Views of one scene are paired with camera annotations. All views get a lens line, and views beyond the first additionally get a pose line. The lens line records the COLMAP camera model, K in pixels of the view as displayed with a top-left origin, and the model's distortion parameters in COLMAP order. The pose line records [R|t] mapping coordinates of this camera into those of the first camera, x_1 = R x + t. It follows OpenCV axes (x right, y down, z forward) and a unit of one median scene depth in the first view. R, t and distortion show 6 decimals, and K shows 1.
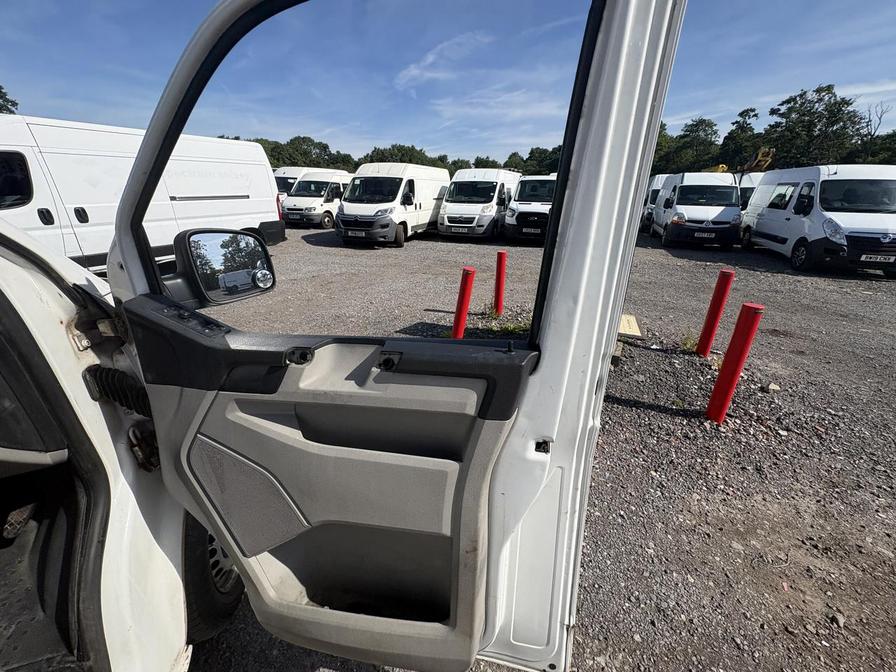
lens RADIAL K [[356.3, 0, 446.0], [0, 356.3, 338.3], [0, 0, 1]] dist [0.002305, -0.000504]
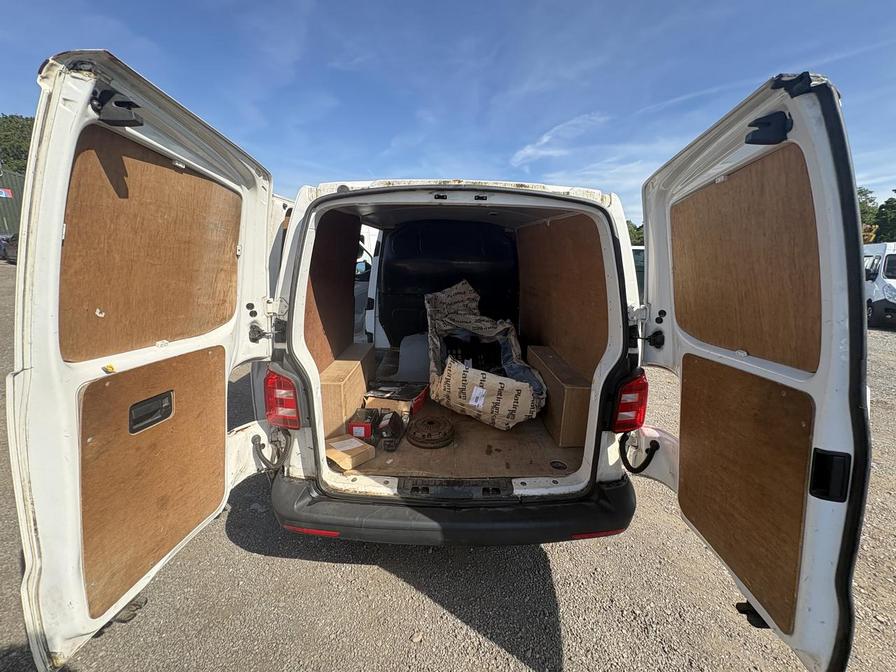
lens RADIAL K [[356.3, 0, 446.0], [0, 356.3, 341.4], [0, 0, 1]] dist [0.002305, -0.000504]
pose [[0.961347, 0.082854, -0.262580, -0.024731], [-0.122238, 0.982948, -0.137374, 0.136070], [0.246720, 0.164161, 0.955081, -0.330453]]
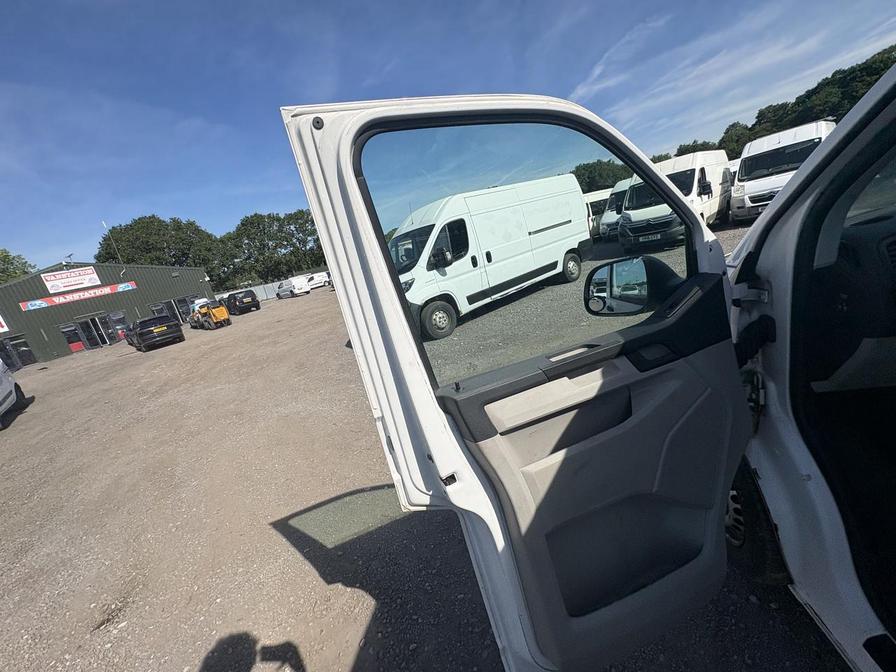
lens RADIAL K [[356.3, 0, 448.3], [0, 356.3, 338.2], [0, 0, 1]] dist [0.002305, -0.000504]
pose [[0.862057, -0.105510, -0.495707, -0.225643], [0.065877, 0.993119, -0.096820, 0.030630], [0.502512, 0.050809, 0.863076, -0.084472]]
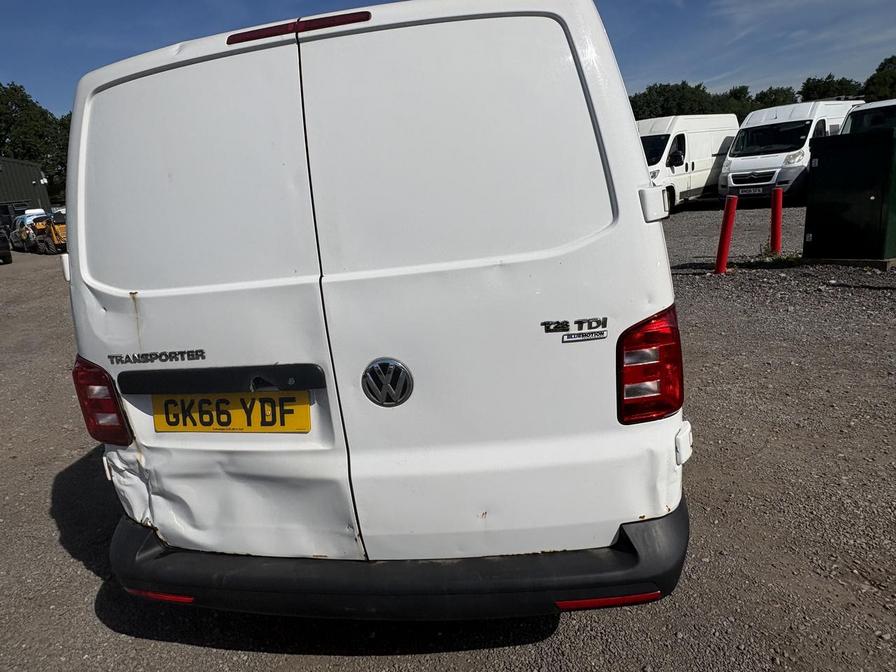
lens RADIAL K [[591.0, 0, 447.3], [0, 591.0, 335.4], [0, 0, 1]] dist [0.004793, -0.002884]
pose [[0.893370, 0.004709, -0.449296, 0.027889], [-0.055281, 0.993500, -0.099507, 0.140336], [0.445907, 0.113734, 0.887824, -0.308912]]
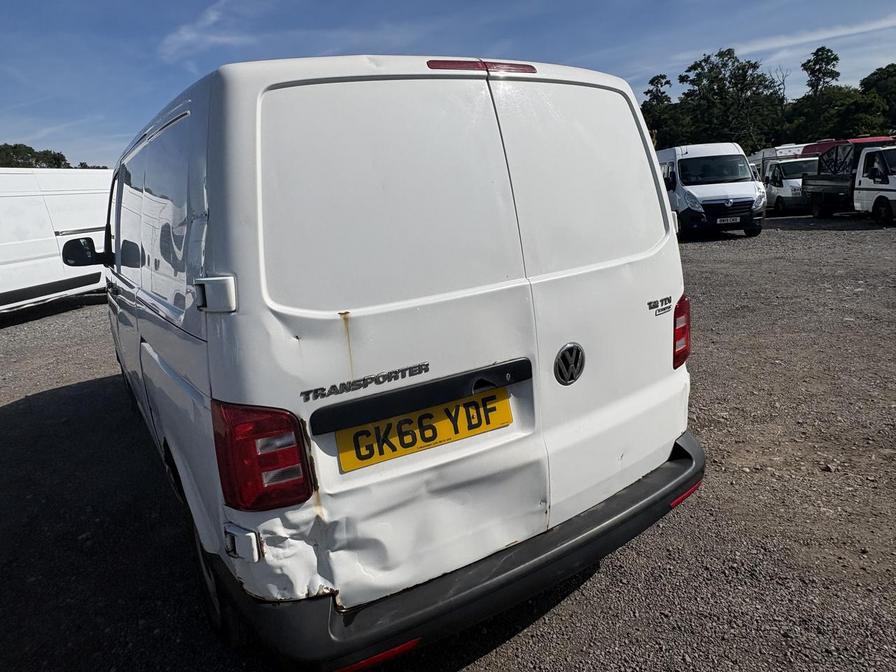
lens RADIAL K [[591.0, 0, 455.8], [0, 591.0, 335.6], [0, 0, 1]] dist [0.004793, -0.002884]
pose [[0.954428, -0.152354, 0.256624, -0.105057], [0.193083, 0.970896, -0.141704, 0.147240], [-0.227566, 0.184796, 0.956067, -0.341824]]
